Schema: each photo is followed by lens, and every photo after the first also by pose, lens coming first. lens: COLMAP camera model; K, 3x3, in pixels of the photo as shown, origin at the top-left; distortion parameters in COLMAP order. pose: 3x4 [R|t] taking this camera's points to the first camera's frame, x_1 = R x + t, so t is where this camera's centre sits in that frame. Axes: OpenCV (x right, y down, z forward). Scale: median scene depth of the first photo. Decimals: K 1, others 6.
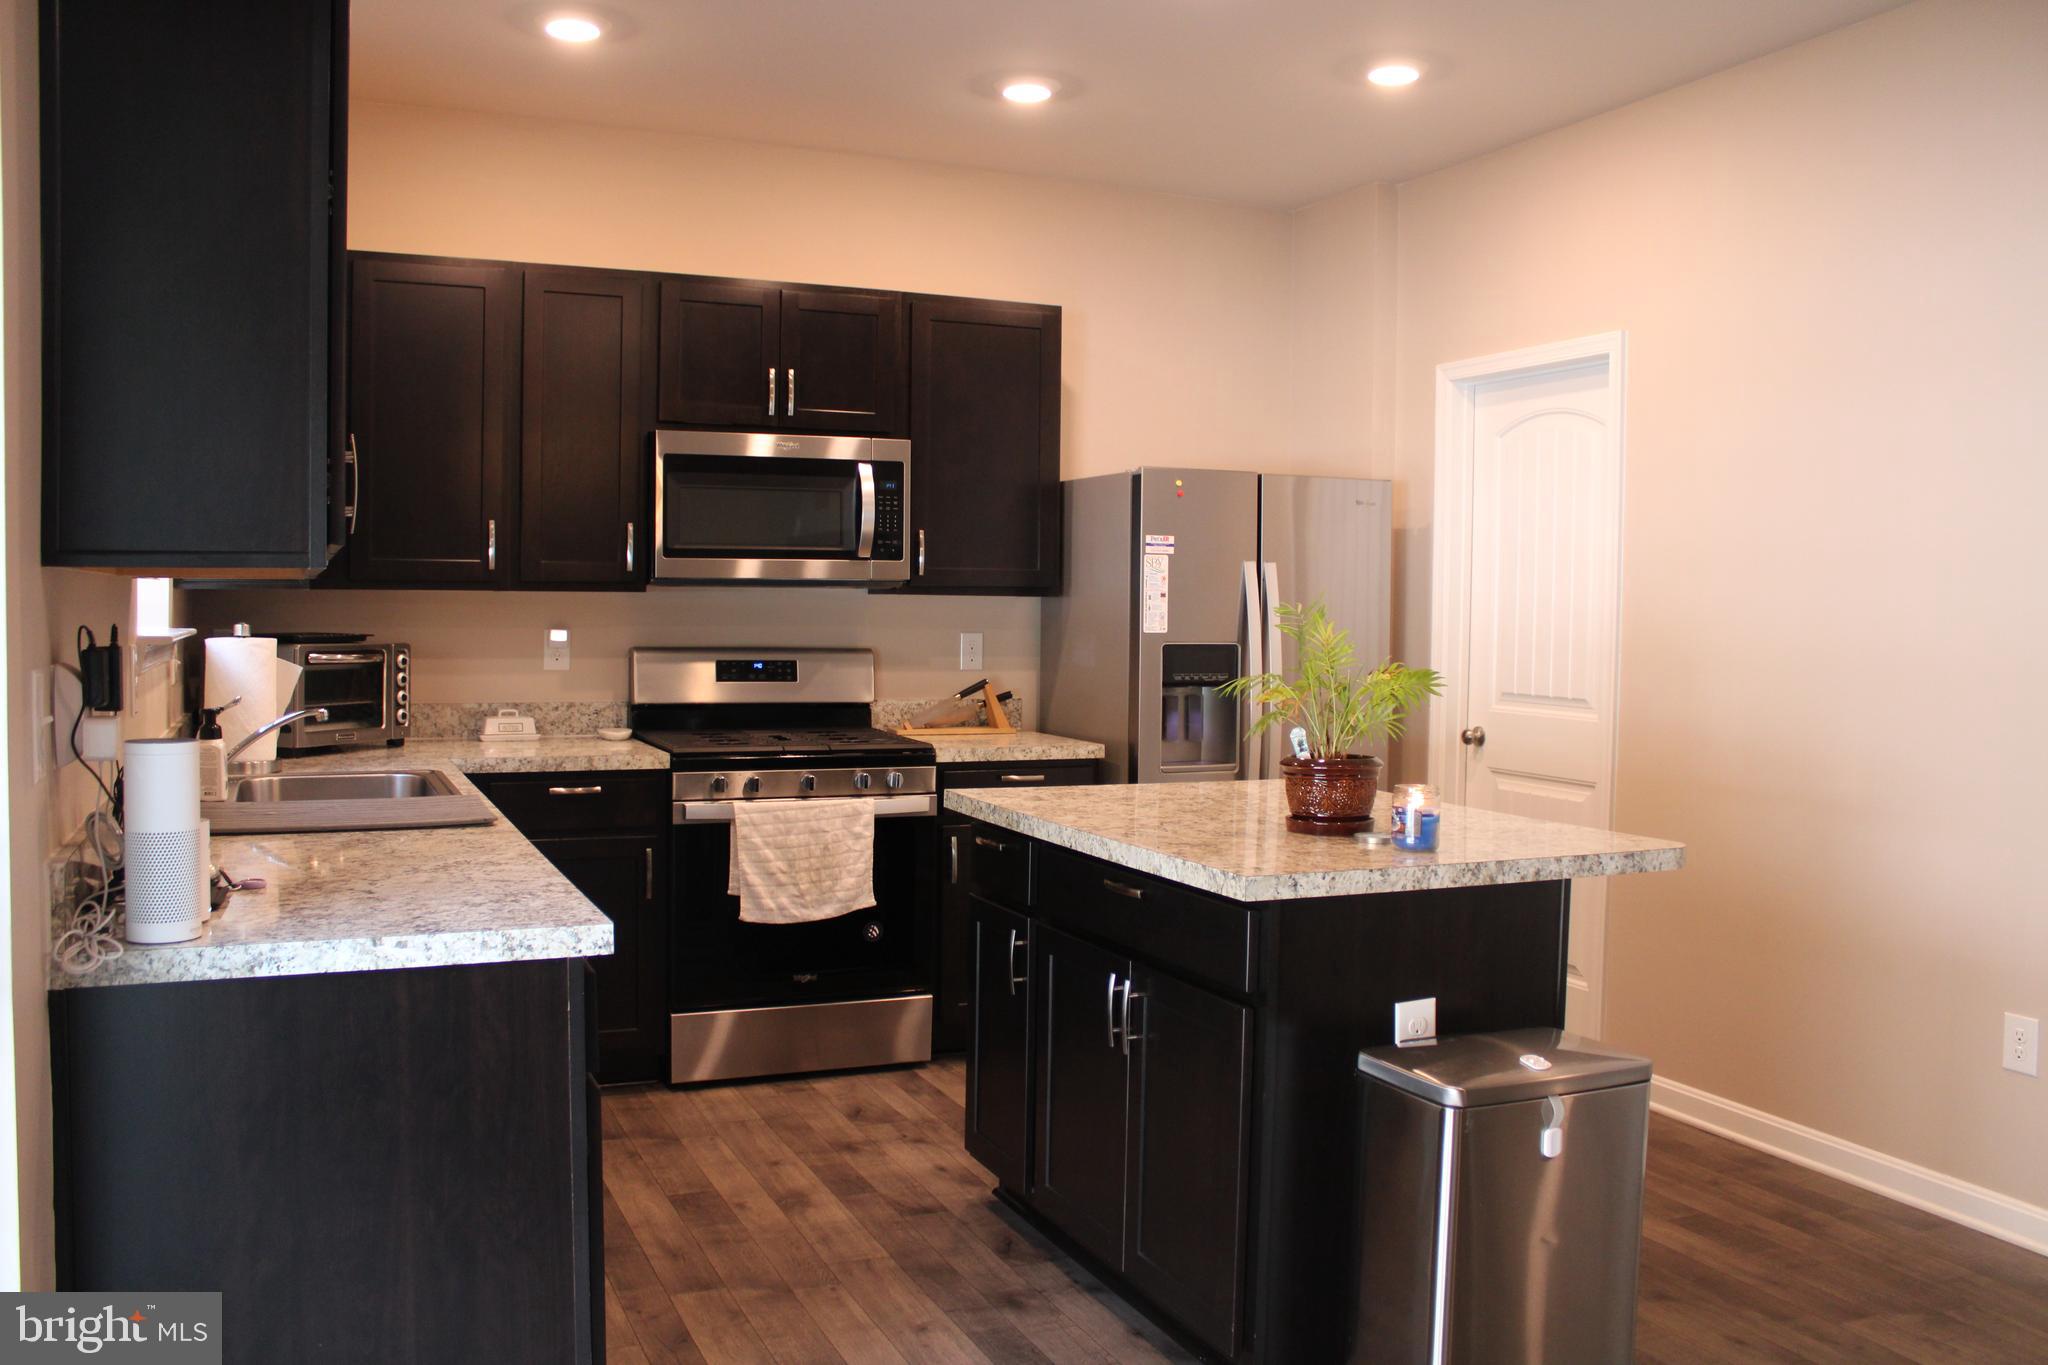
lens RADIAL K [[1678.8, 0, 1024.0], [0, 1678.8, 682.5], [0, 0, 1]] dist [-0.158633, 0.156290]
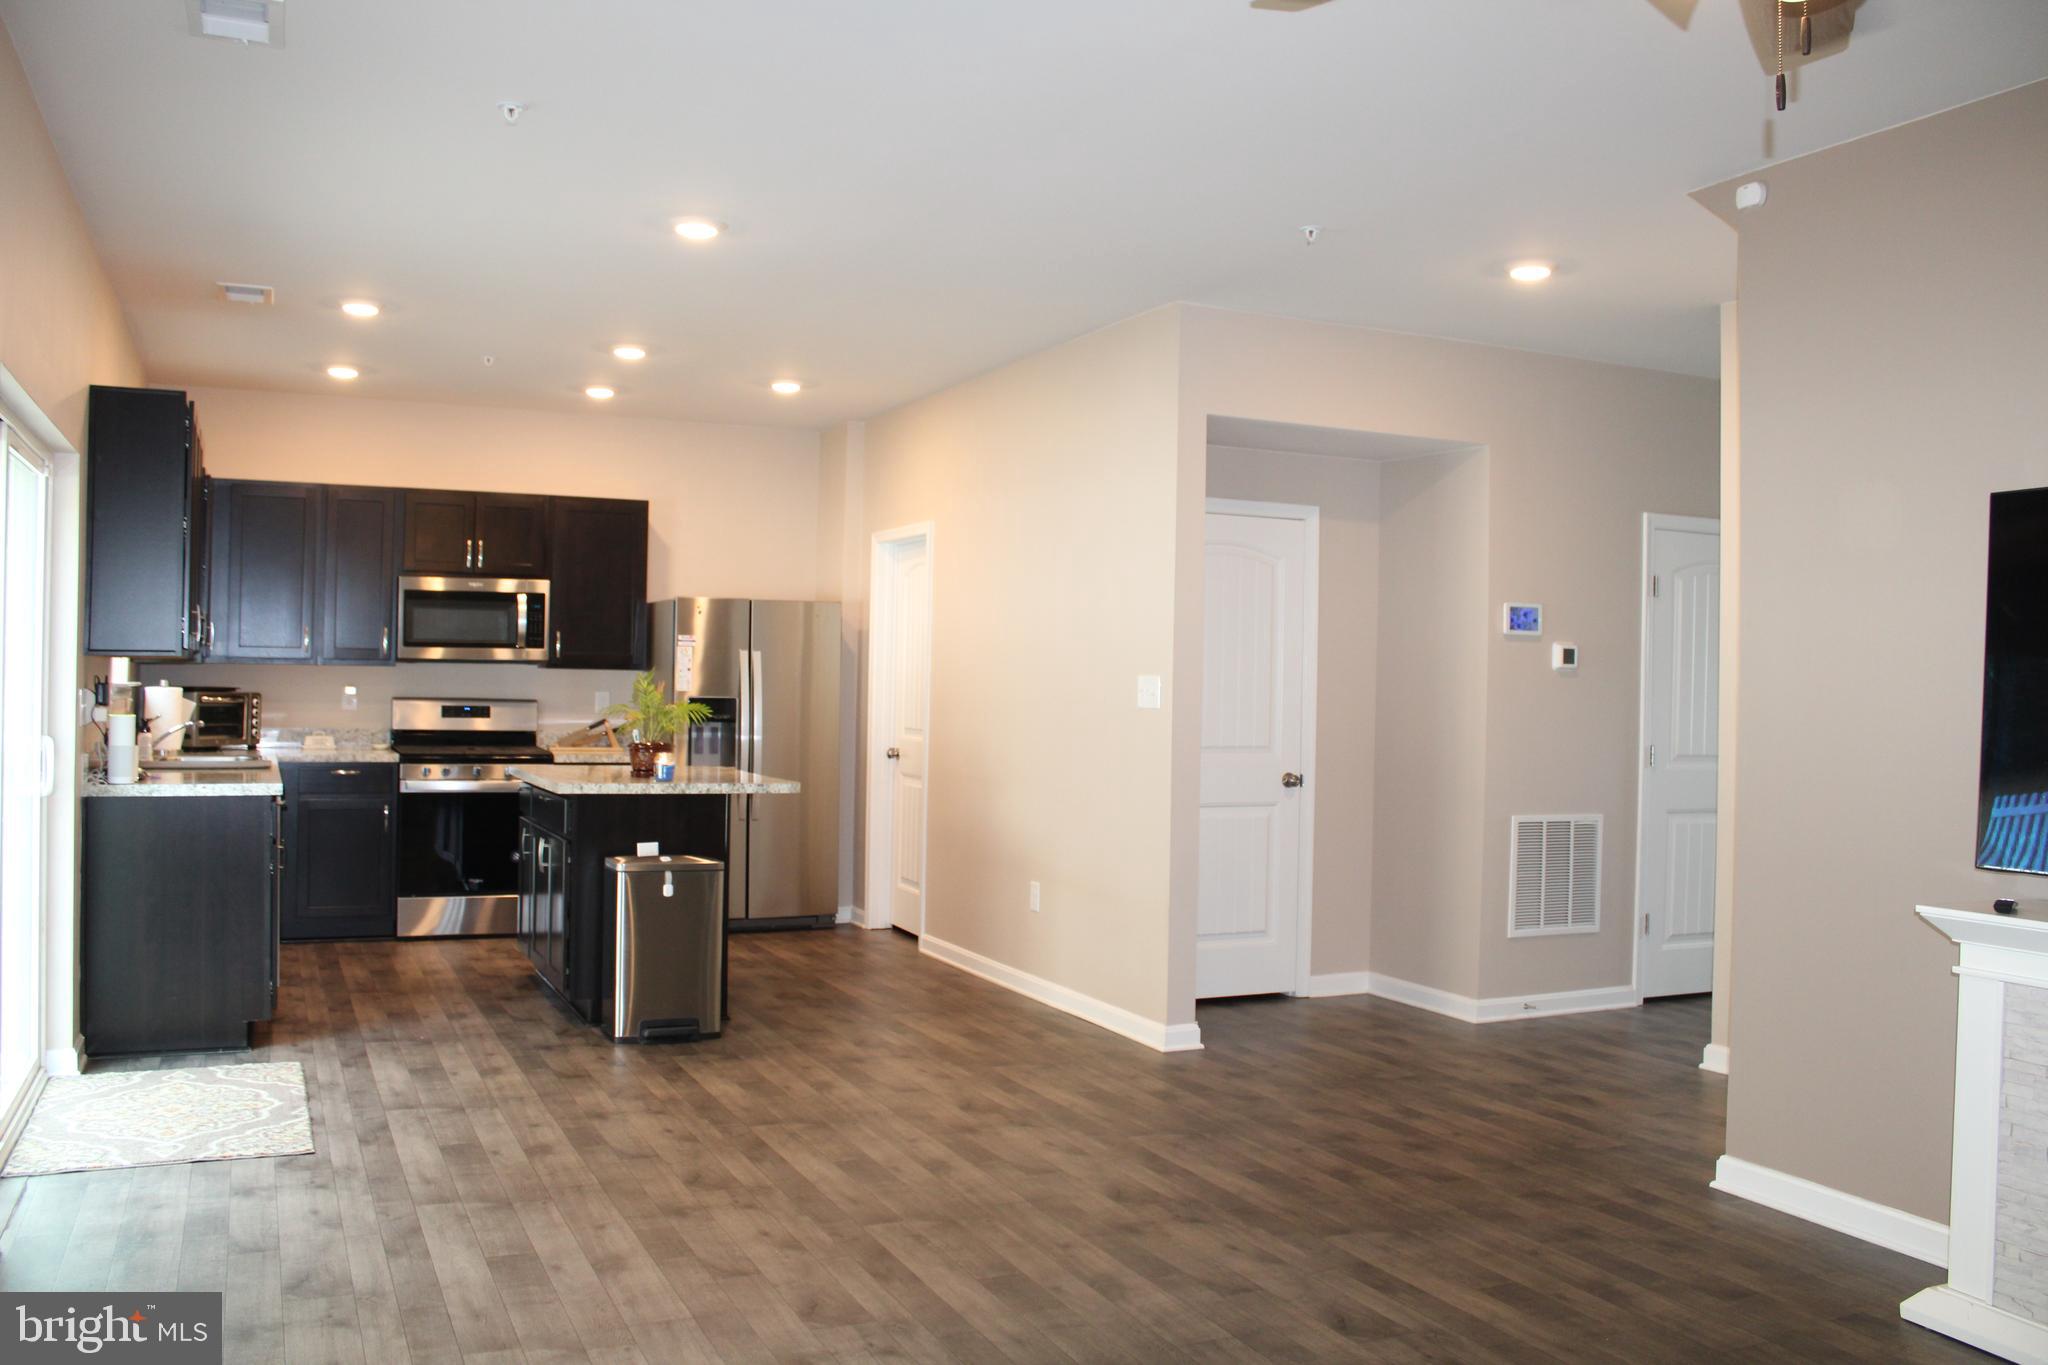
lens RADIAL K [[1678.8, 0, 1024.0], [0, 1678.8, 682.5], [0, 0, 1]] dist [-0.158633, 0.156290]
pose [[0.999756, 0.004138, 0.021680, 0.416157], [-0.003116, 0.998892, -0.046954, 0.045124], [-0.021851, 0.046875, 0.998662, -0.792236]]
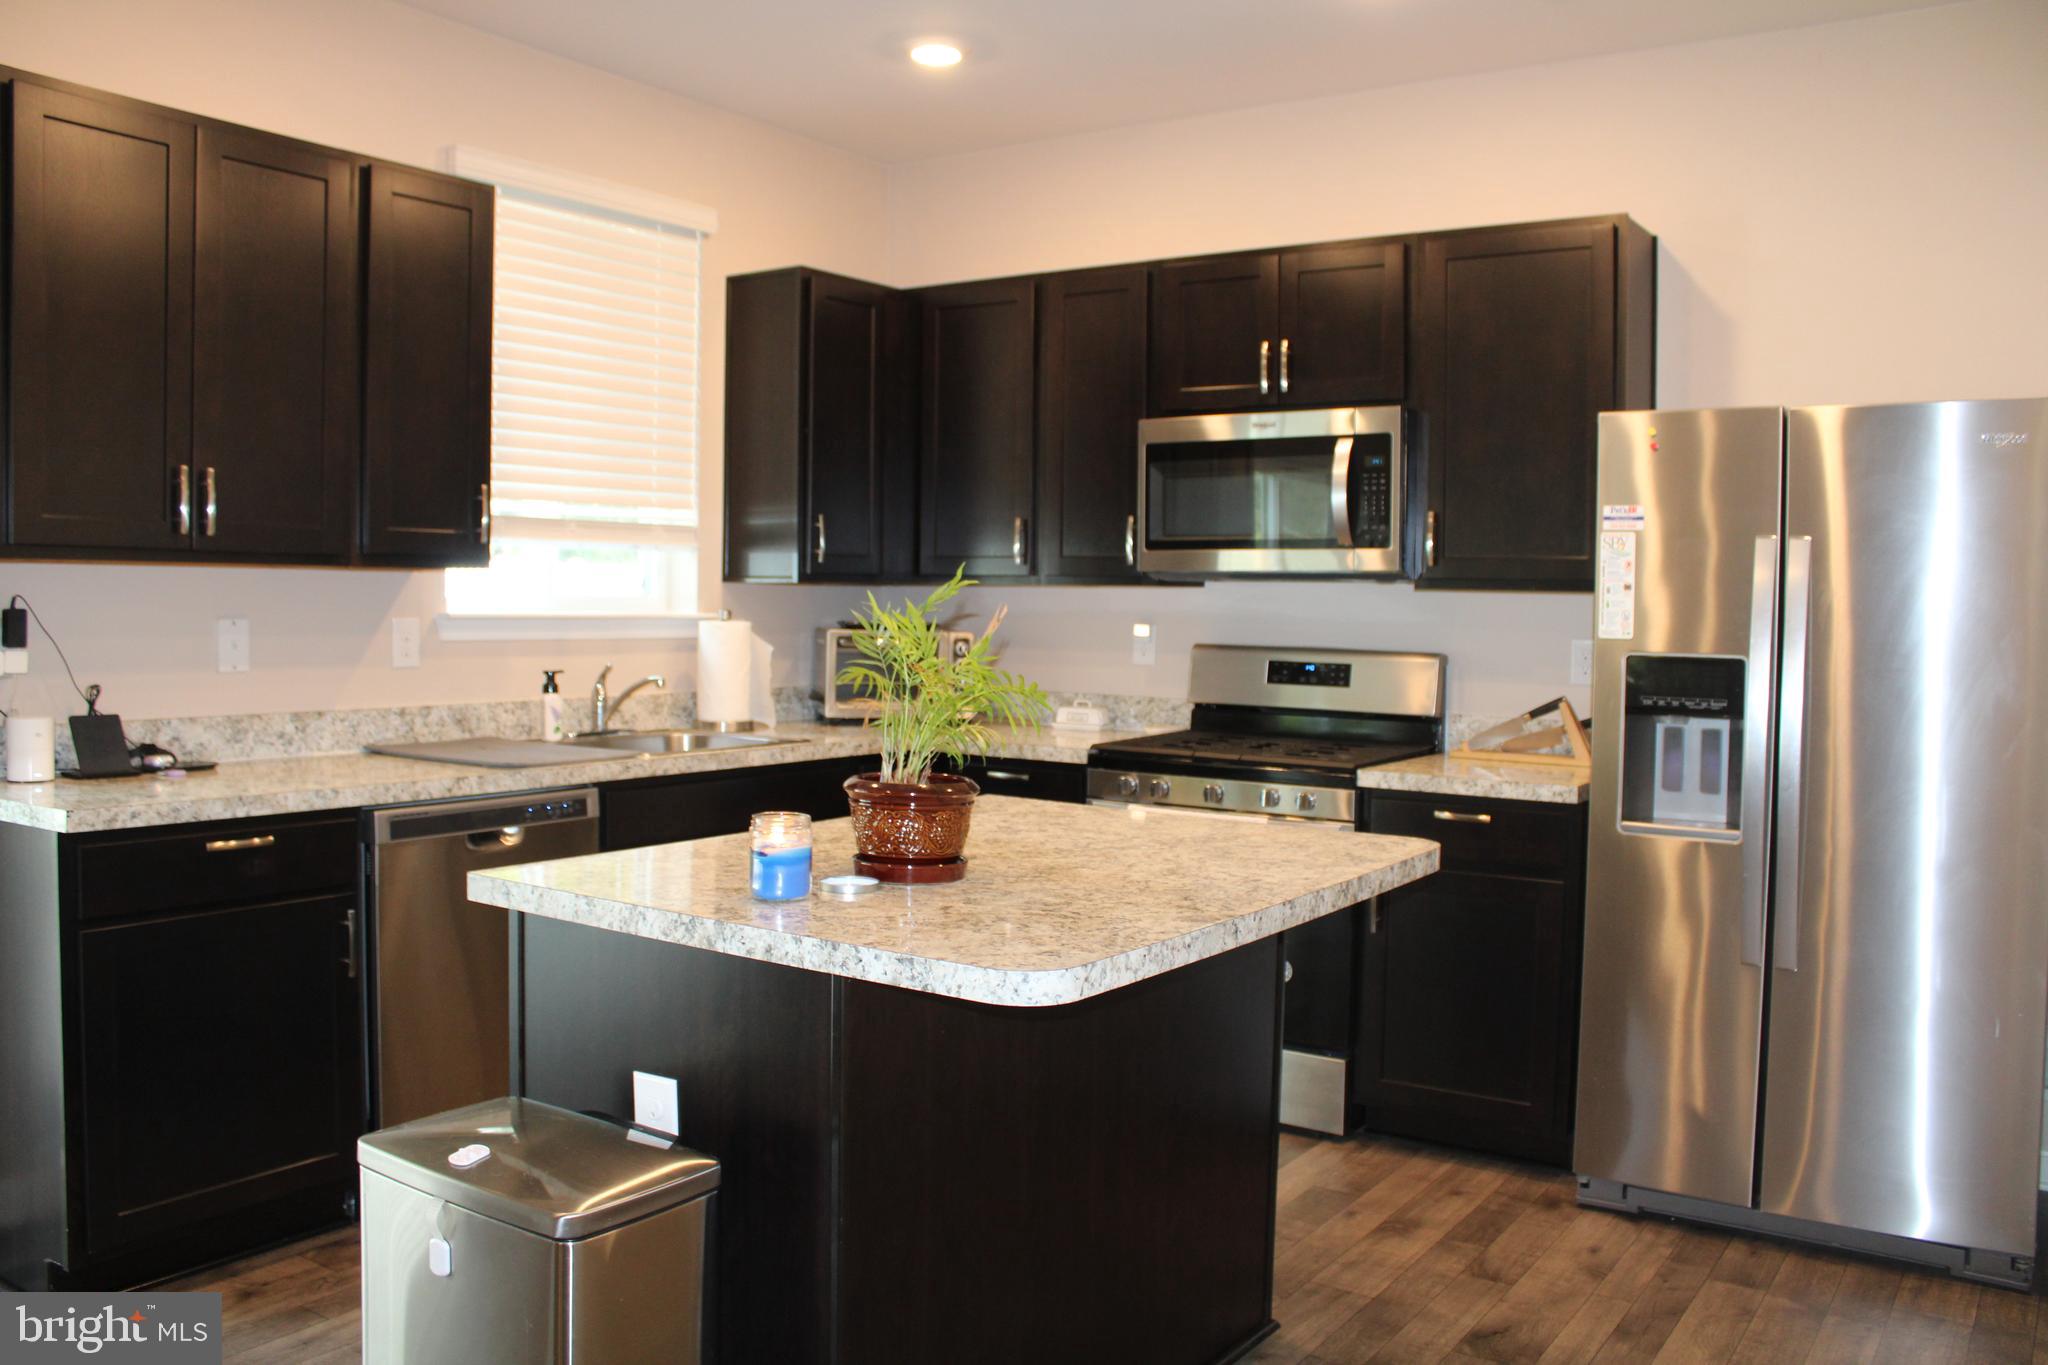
lens RADIAL K [[1678.8, 0, 1024.0], [0, 1678.8, 682.5], [0, 0, 1]] dist [-0.158633, 0.156290]
pose [[0.520583, 0.039199, -0.852911, 0.585571], [-0.047168, 0.998740, 0.017112, -0.011198], [0.852507, 0.031321, 0.521776, 0.424736]]
